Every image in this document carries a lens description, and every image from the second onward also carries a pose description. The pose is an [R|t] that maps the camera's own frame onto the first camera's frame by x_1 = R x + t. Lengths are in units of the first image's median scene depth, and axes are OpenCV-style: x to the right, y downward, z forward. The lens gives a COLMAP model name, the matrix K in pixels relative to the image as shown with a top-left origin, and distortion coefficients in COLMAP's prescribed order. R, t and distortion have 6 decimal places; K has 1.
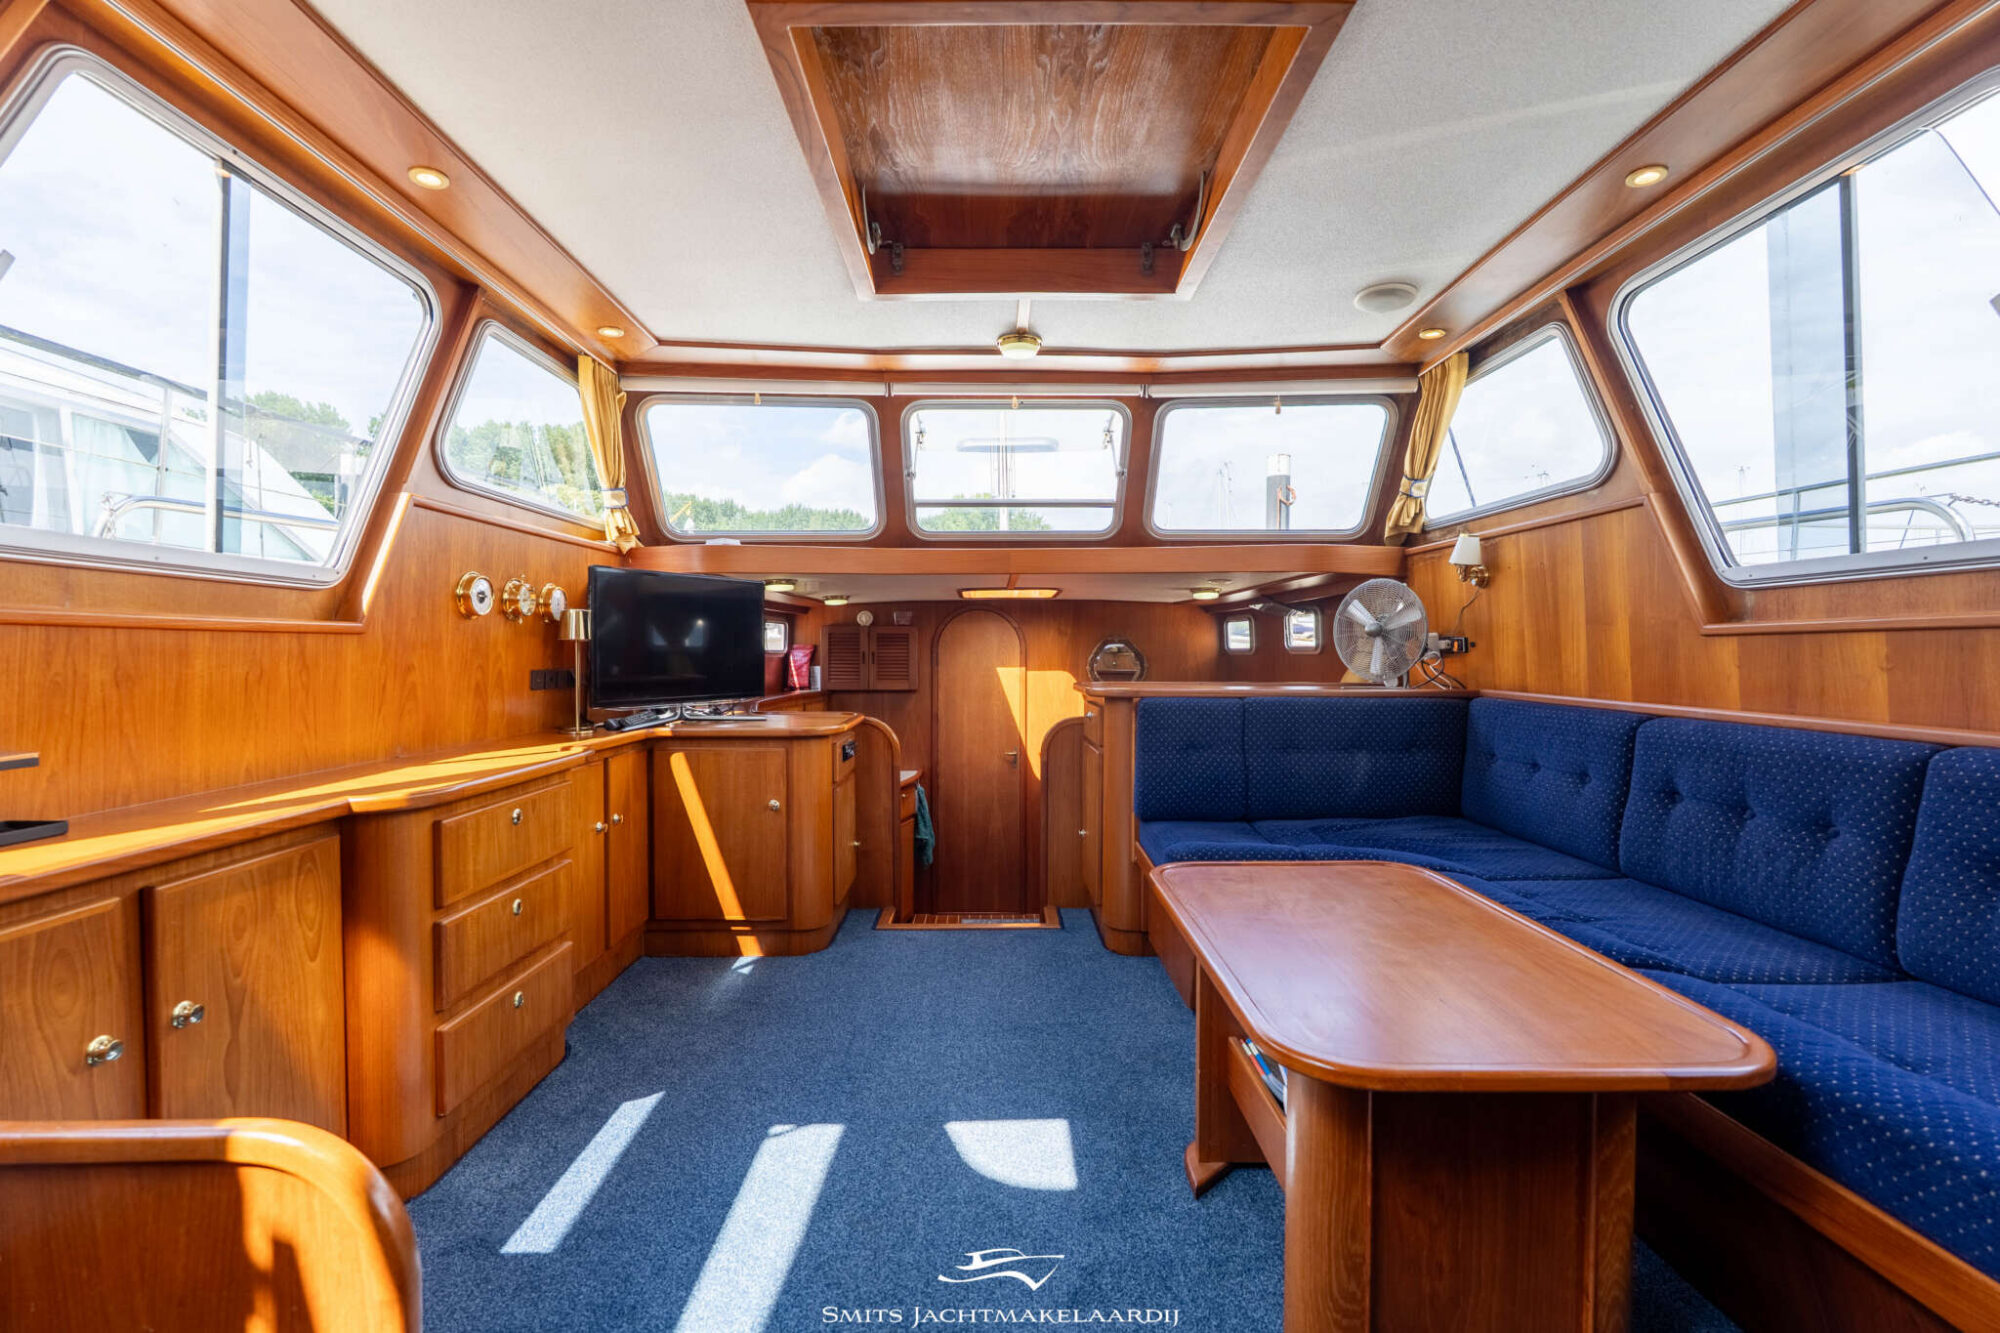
lens RADIAL K [[879.5, 0, 998.5], [0, 879.5, 666.8], [0, 0, 1]] dist [-0.003659, 0.000335]
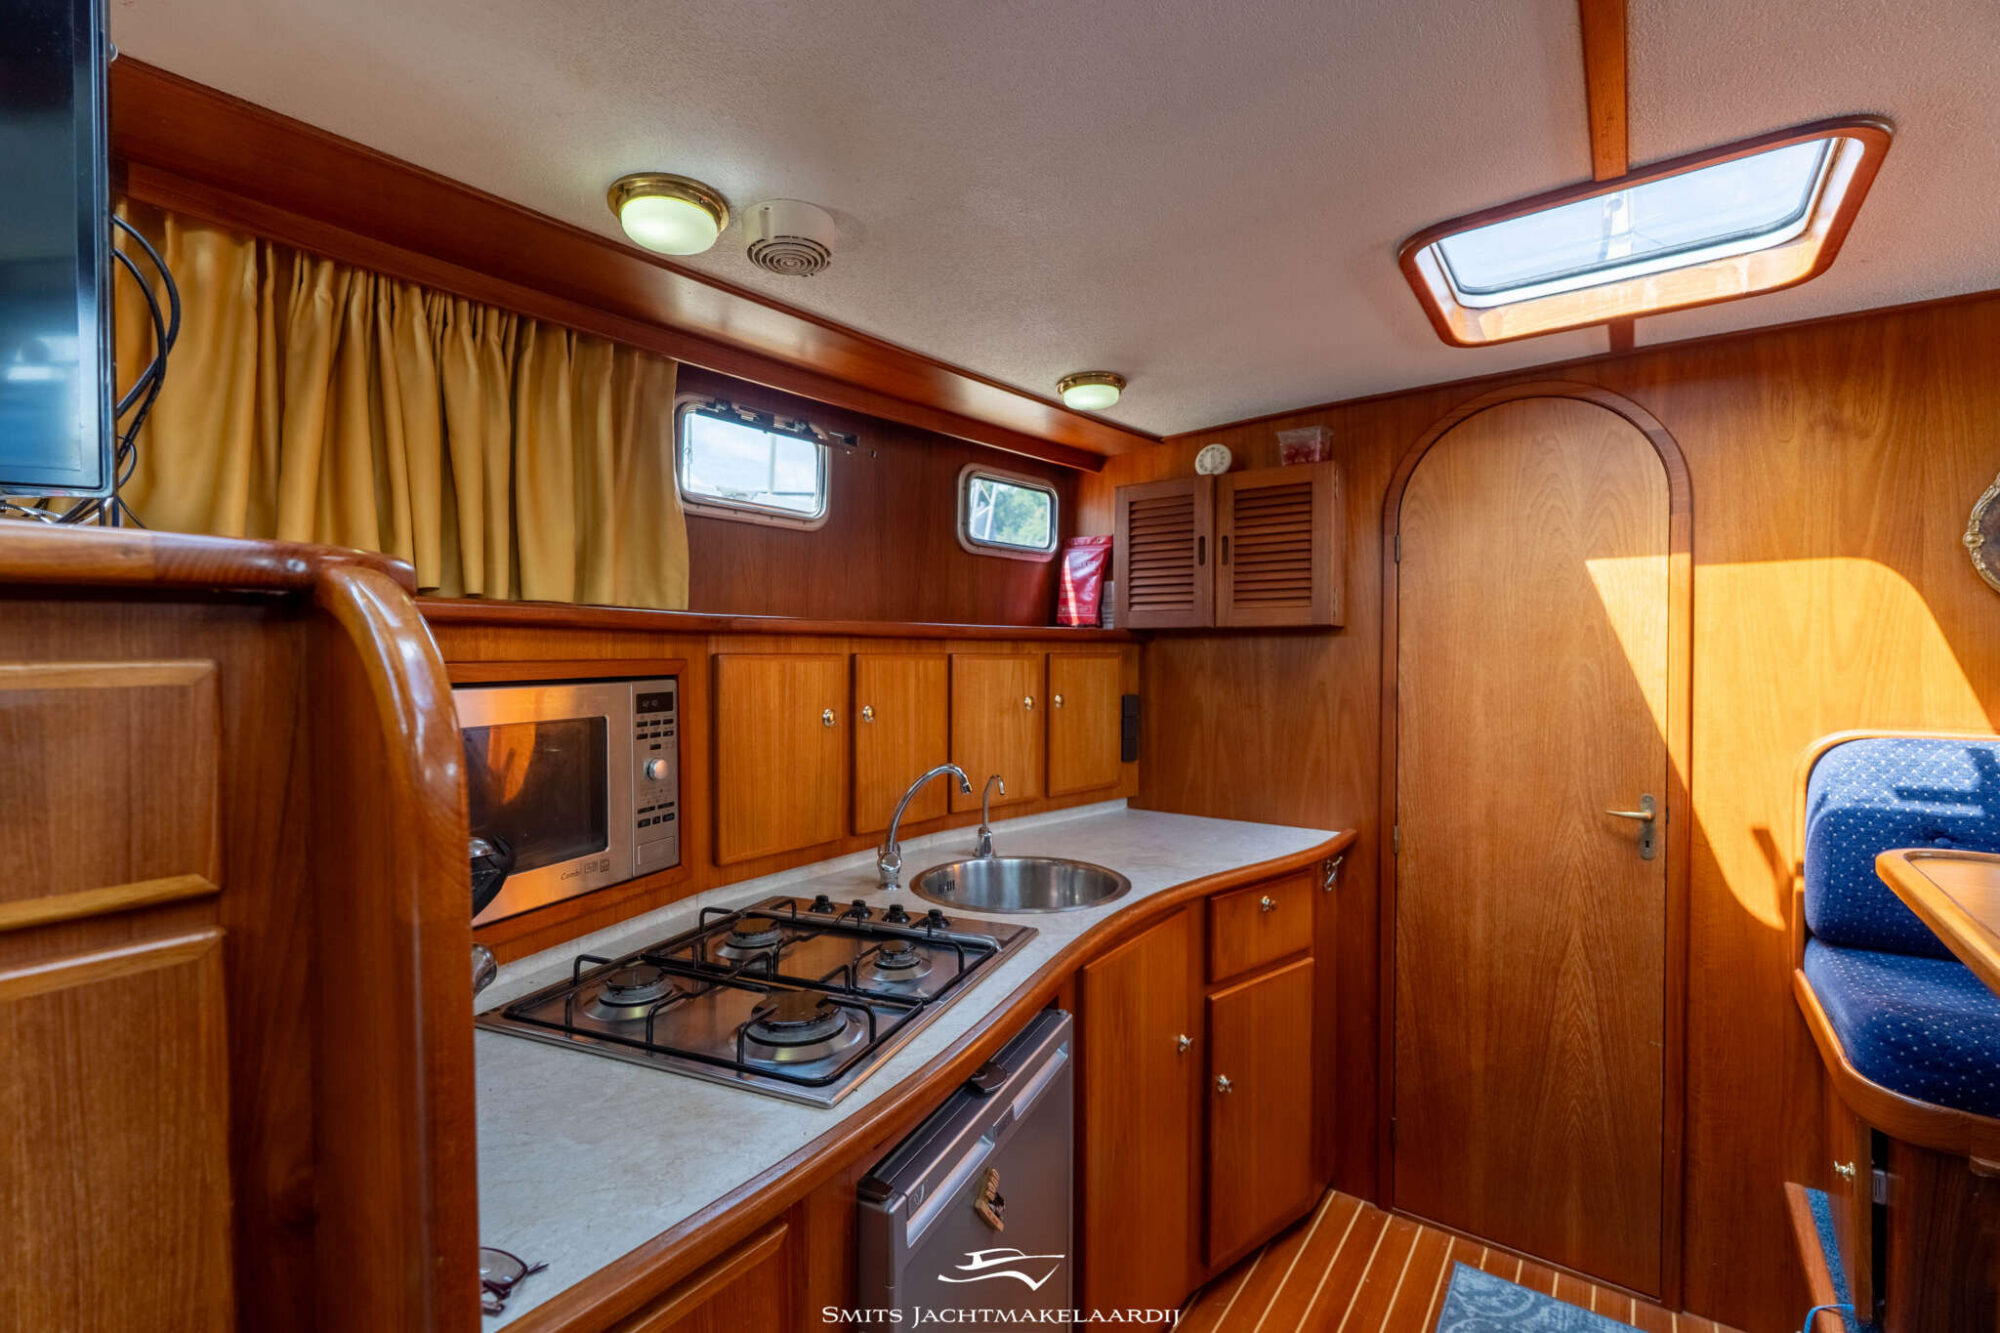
lens RADIAL K [[879.5, 0, 998.8], [0, 879.5, 667.4], [0, 0, 1]] dist [-0.003659, 0.000335]
pose [[0.800375, 0.007502, -0.599453, 0.048100], [-0.009358, 0.999956, 0.000020, 0.103577], [0.599427, 0.005593, 0.800410, 1.348534]]
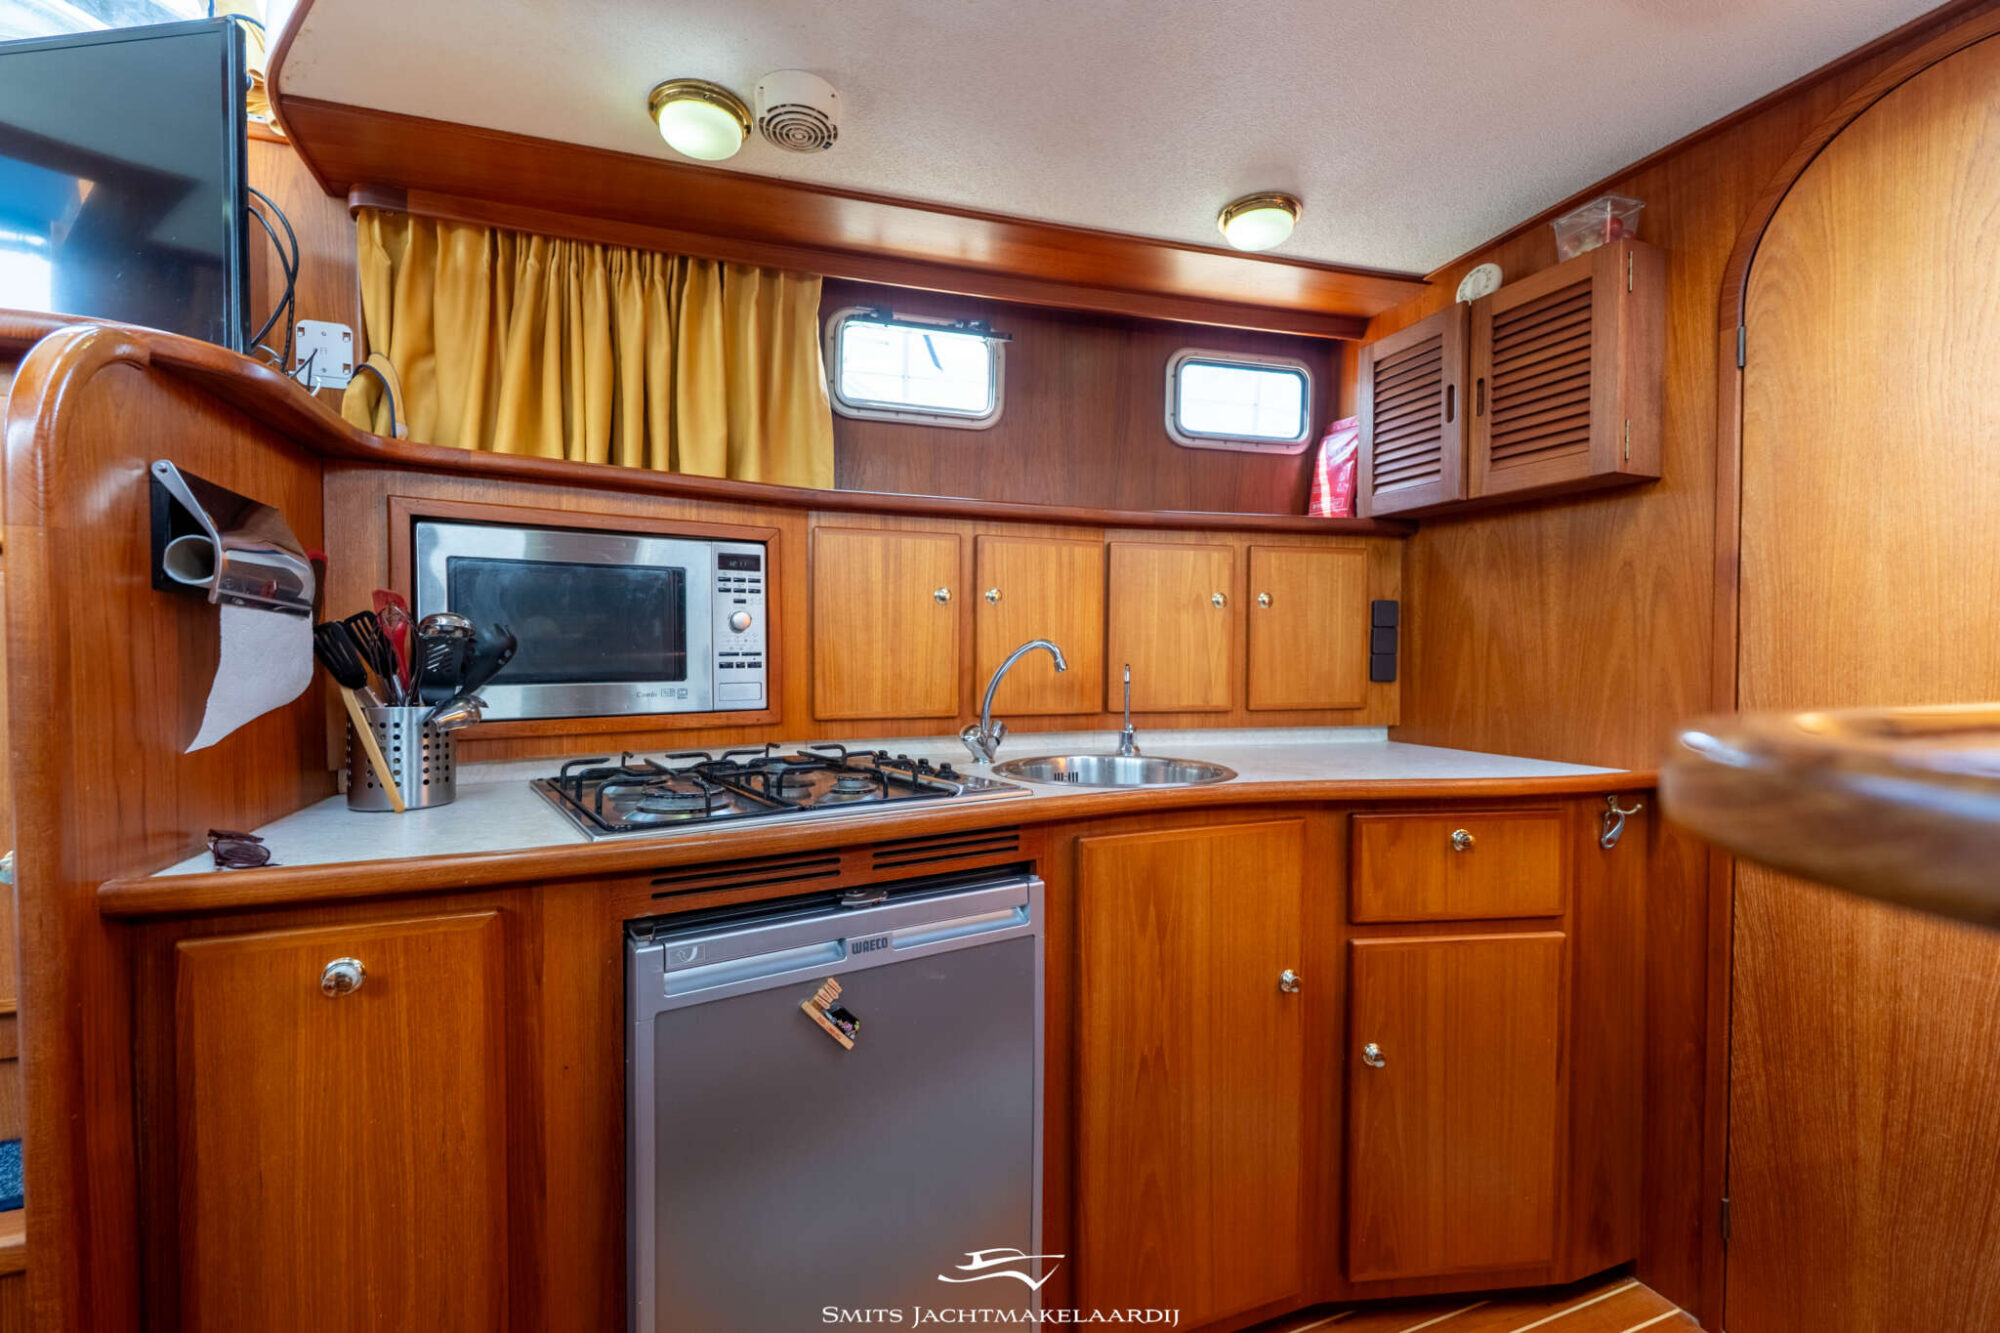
lens RADIAL K [[879.5, 0, 1000.0], [0, 879.5, 668.0], [0, 0, 1]] dist [-0.003659, 0.000335]
pose [[0.356688, 0.017827, -0.934053, 0.210764], [-0.018726, 0.999753, 0.011930, 0.195739], [0.934036, 0.013235, 0.356934, 1.619976]]
